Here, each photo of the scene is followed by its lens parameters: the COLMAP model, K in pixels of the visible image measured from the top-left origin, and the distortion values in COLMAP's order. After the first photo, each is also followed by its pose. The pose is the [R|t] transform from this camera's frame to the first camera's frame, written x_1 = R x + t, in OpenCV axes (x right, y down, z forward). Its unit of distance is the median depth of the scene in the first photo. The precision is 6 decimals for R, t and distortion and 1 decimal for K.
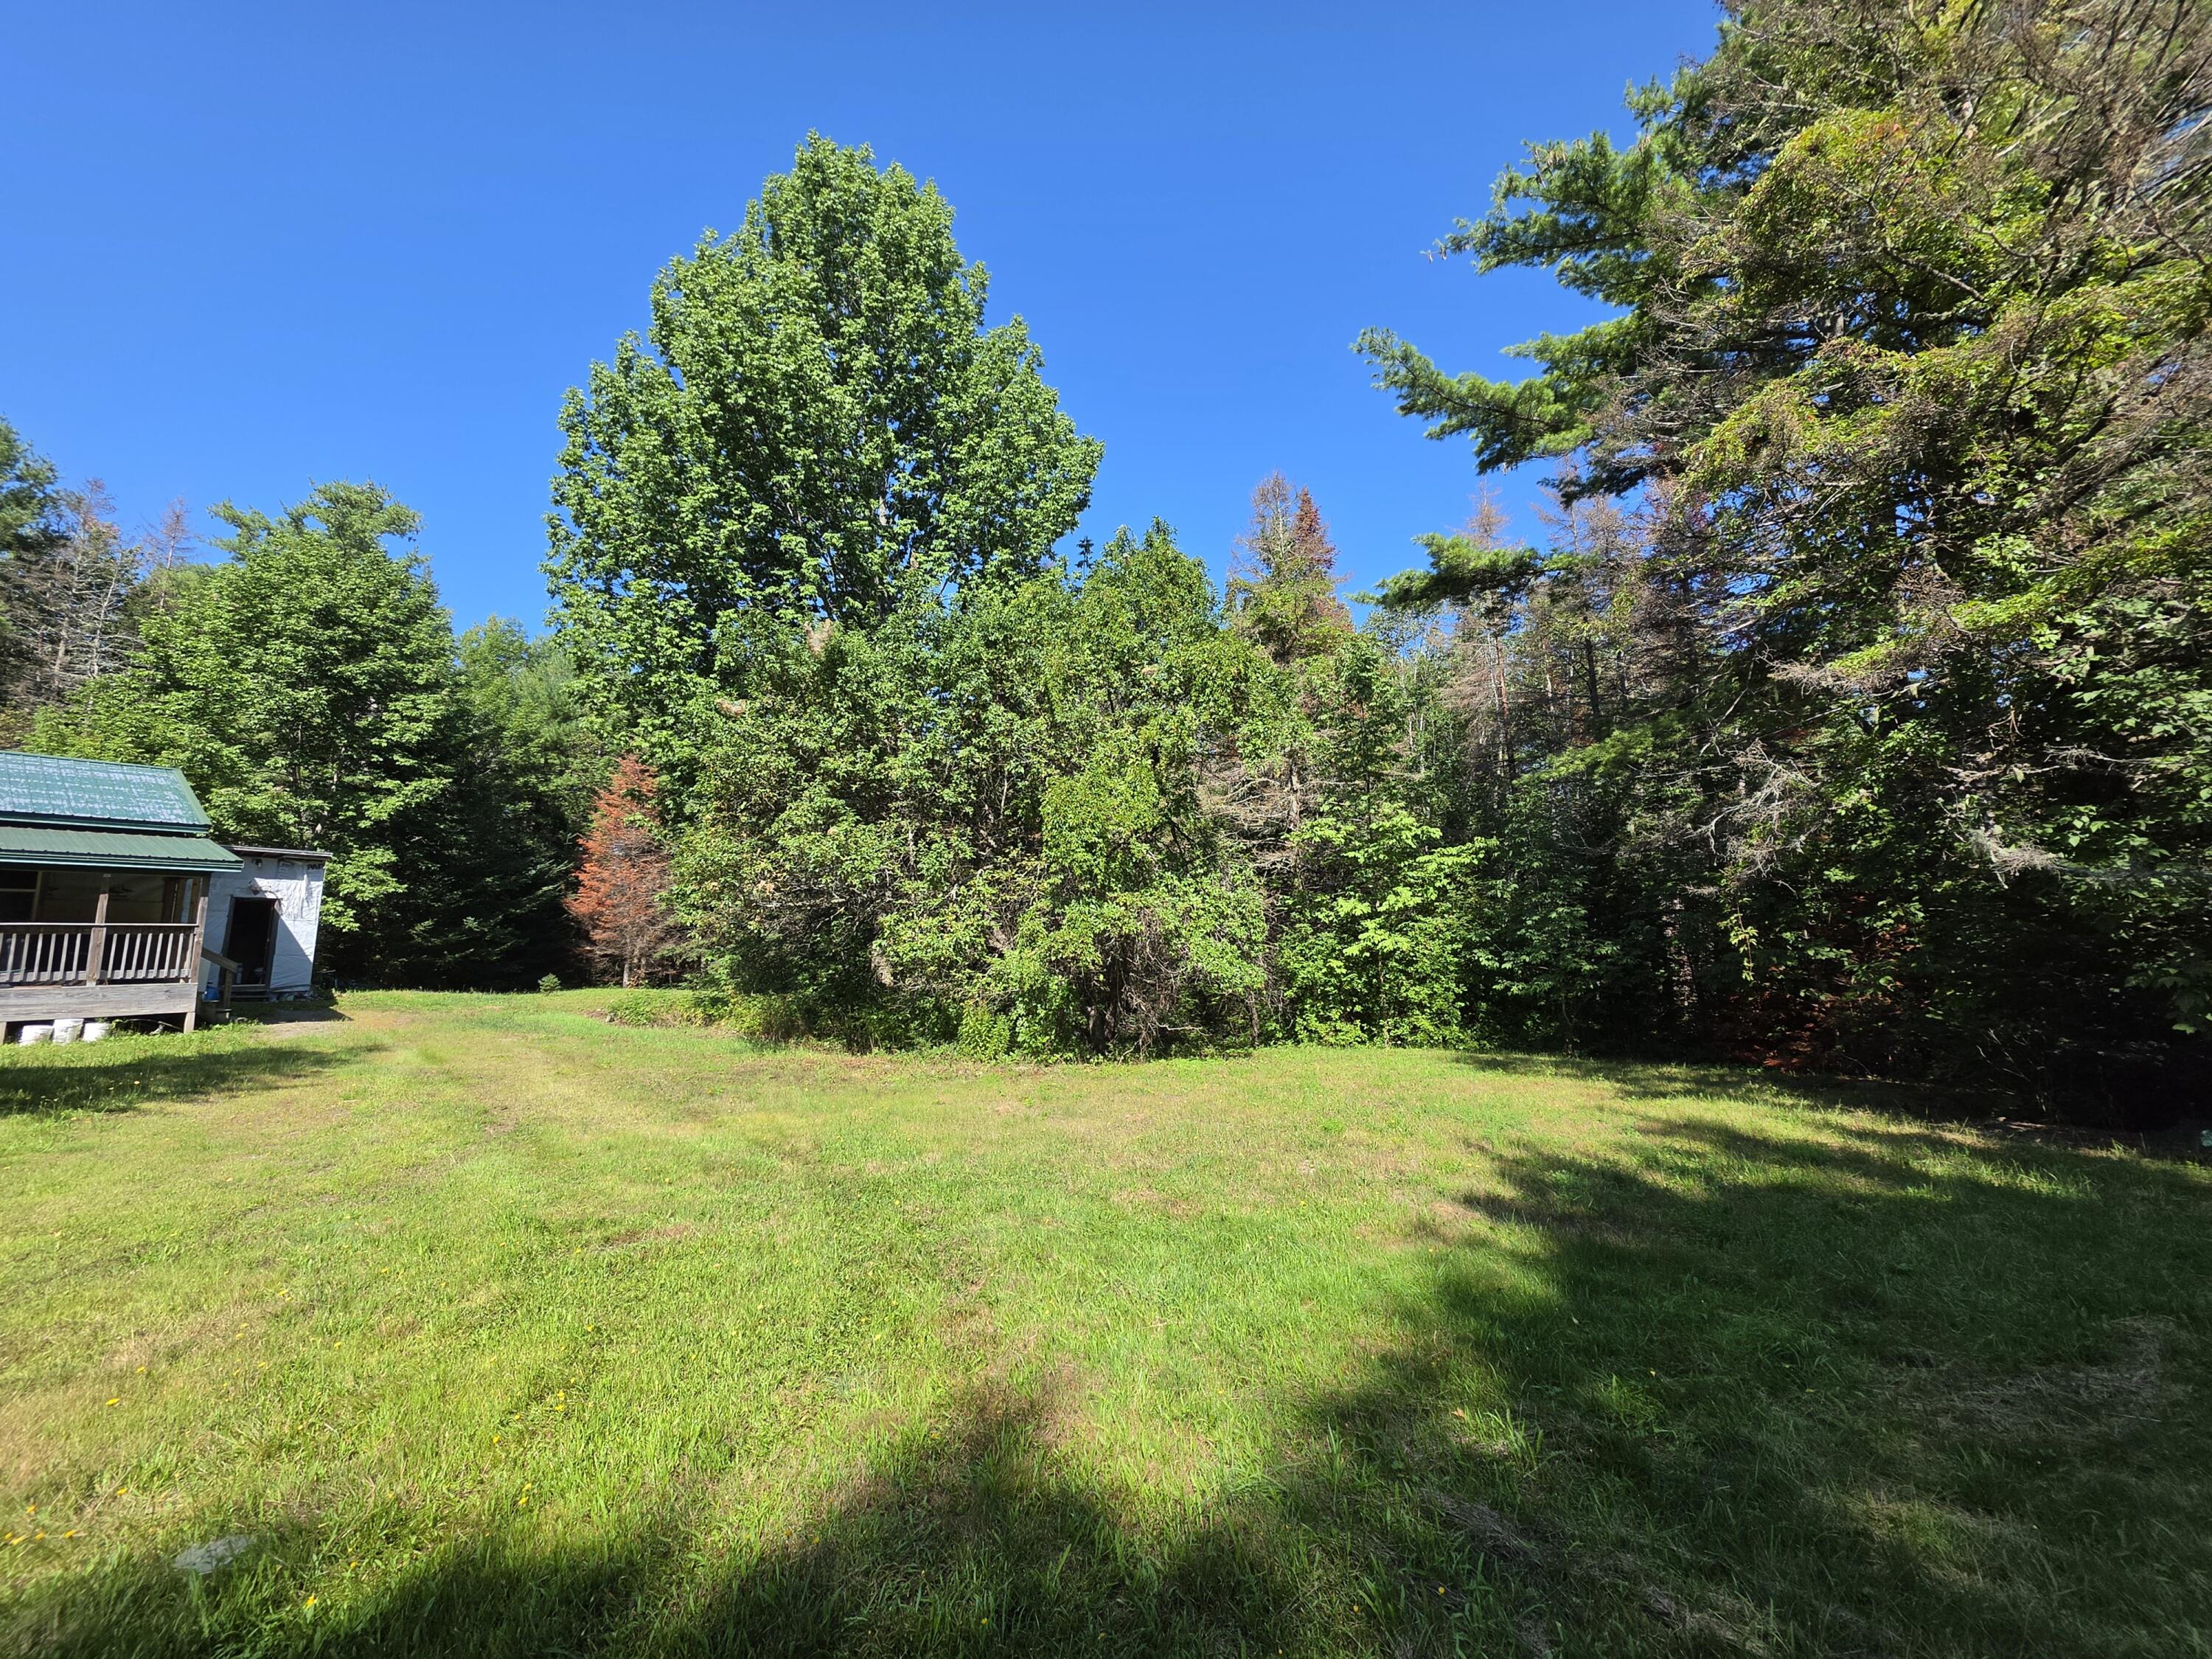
lens RADIAL K [[878.3, 0, 1093.9], [0, 878.3, 816.1], [0, 0, 1]] dist [-0.003463, 0.000505]
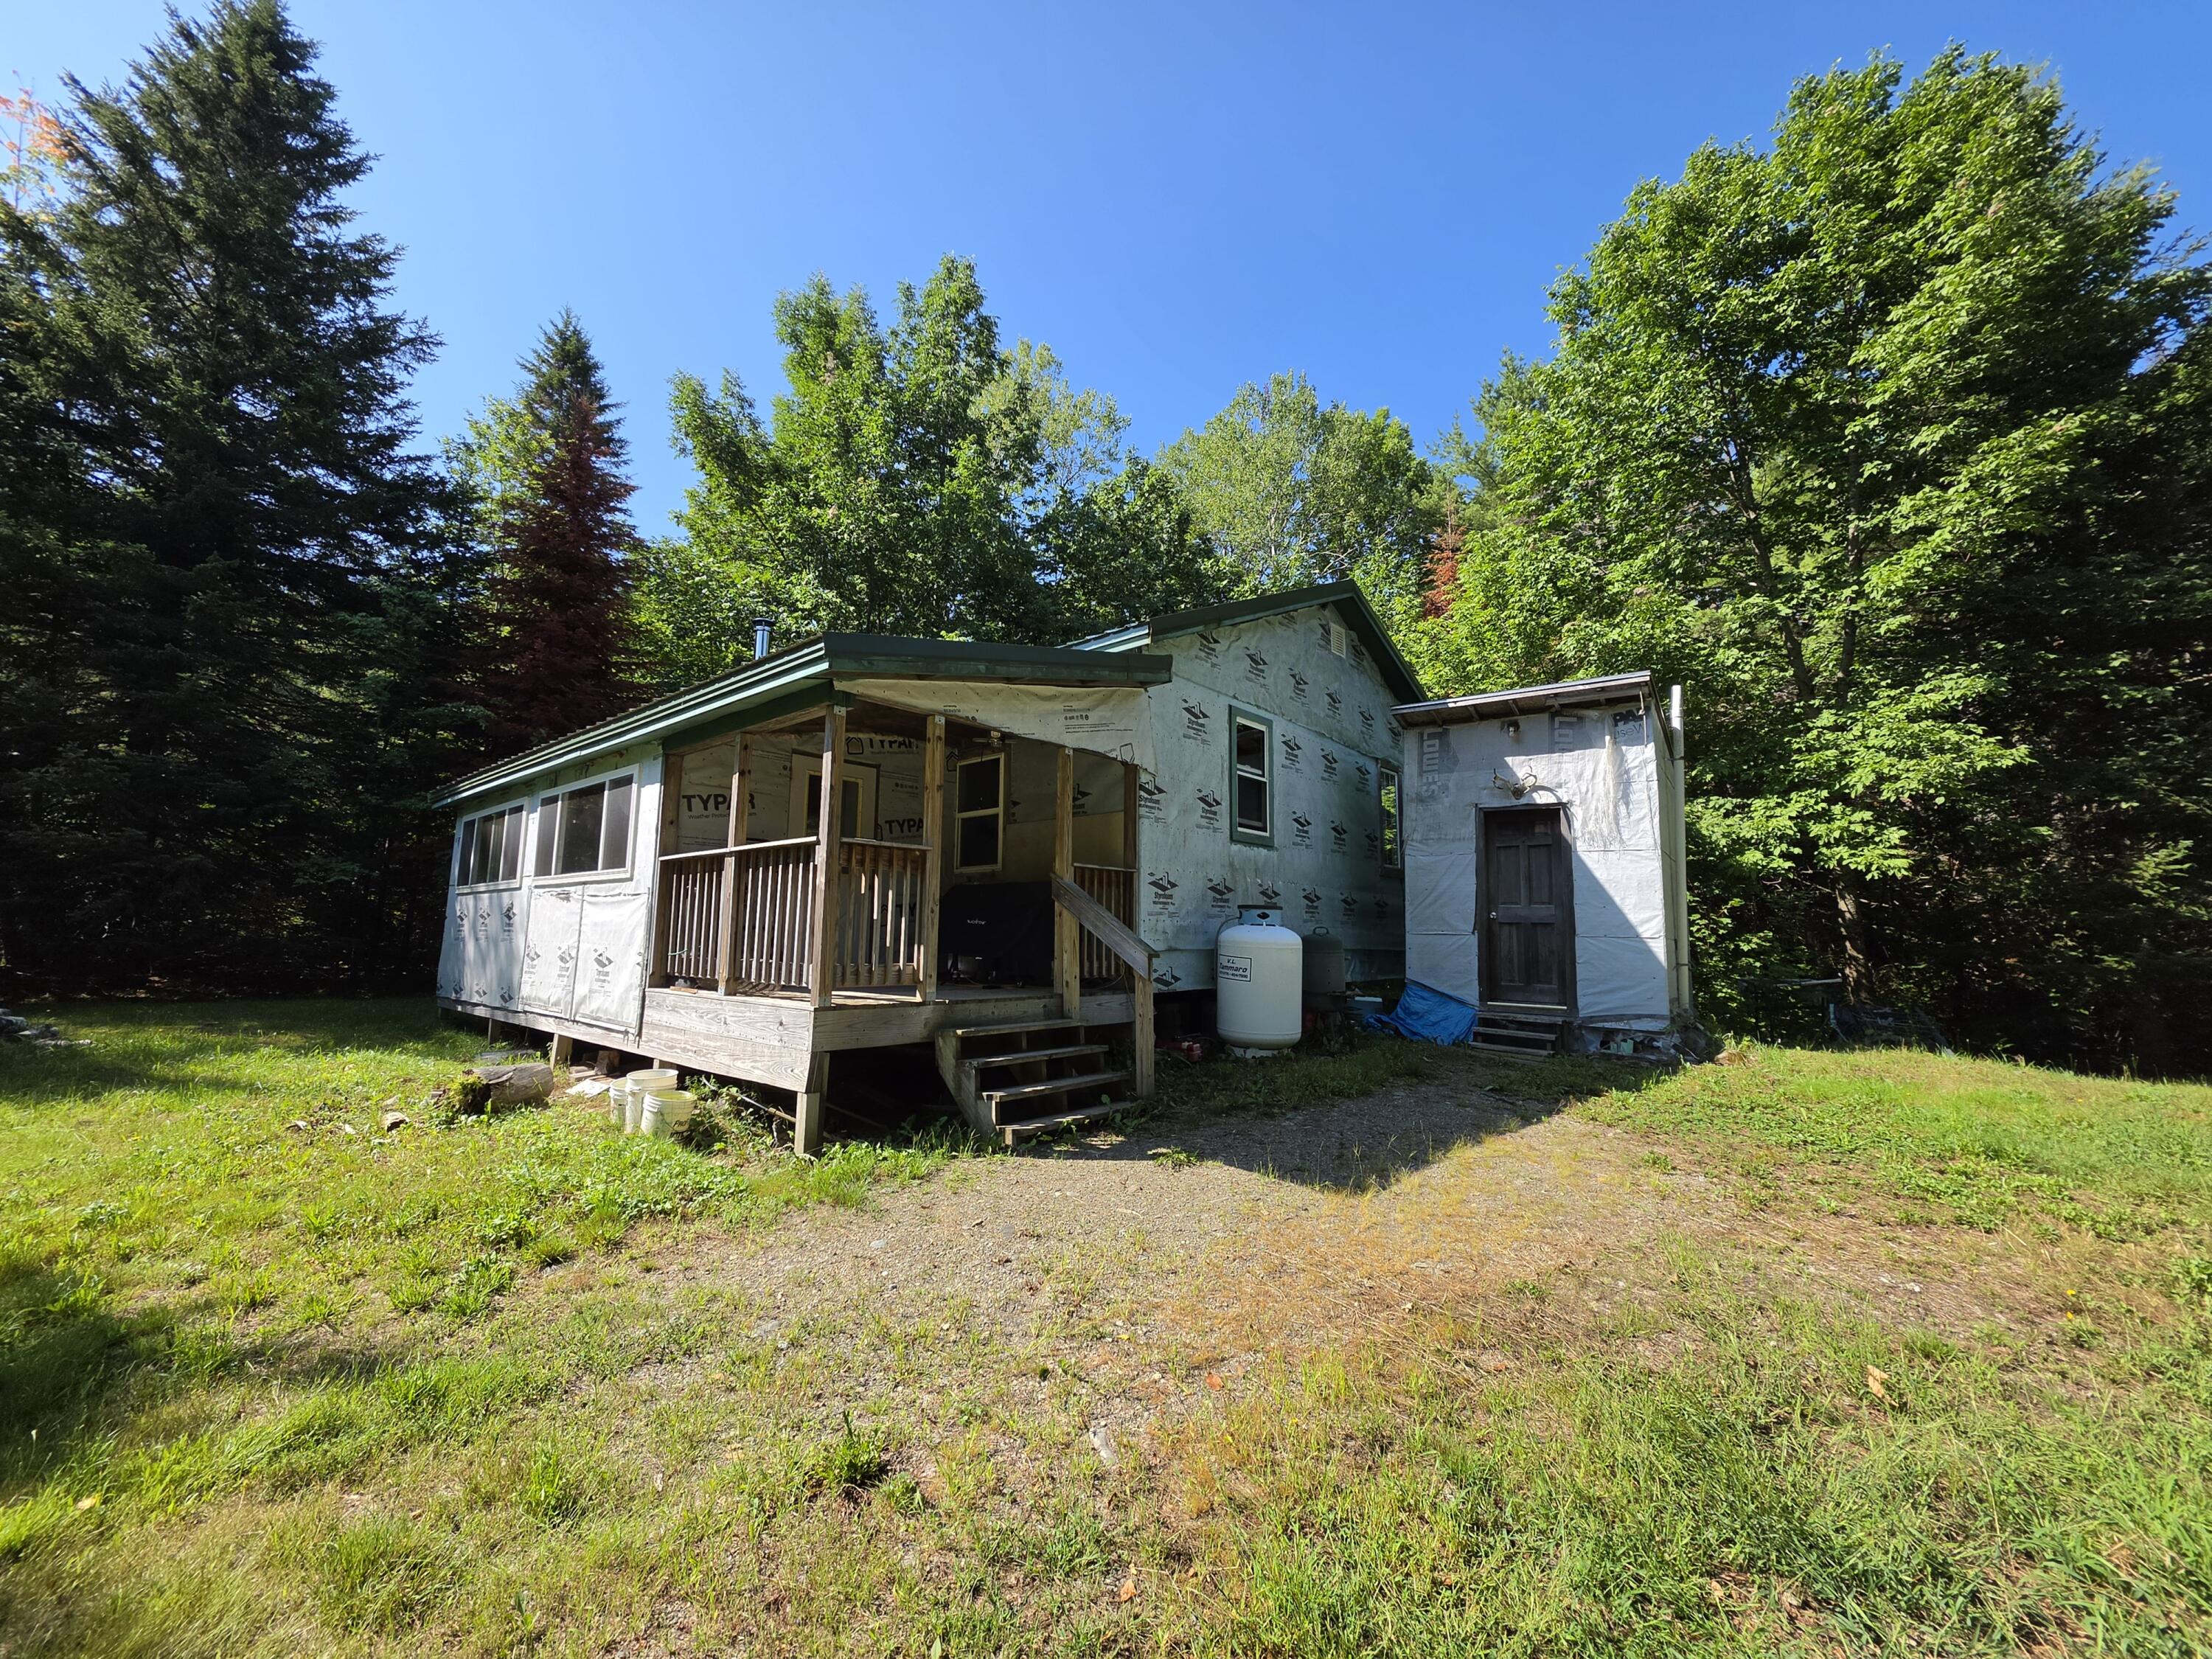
lens RADIAL K [[878.3, 0, 1089.4], [0, 878.3, 816.8], [0, 0, 1]] dist [-0.003463, 0.000505]
pose [[-0.108883, -0.119268, -0.986874, -0.651073], [0.136347, 0.981601, -0.133674, 0.168208], [0.984659, -0.149112, -0.090618, 1.079309]]
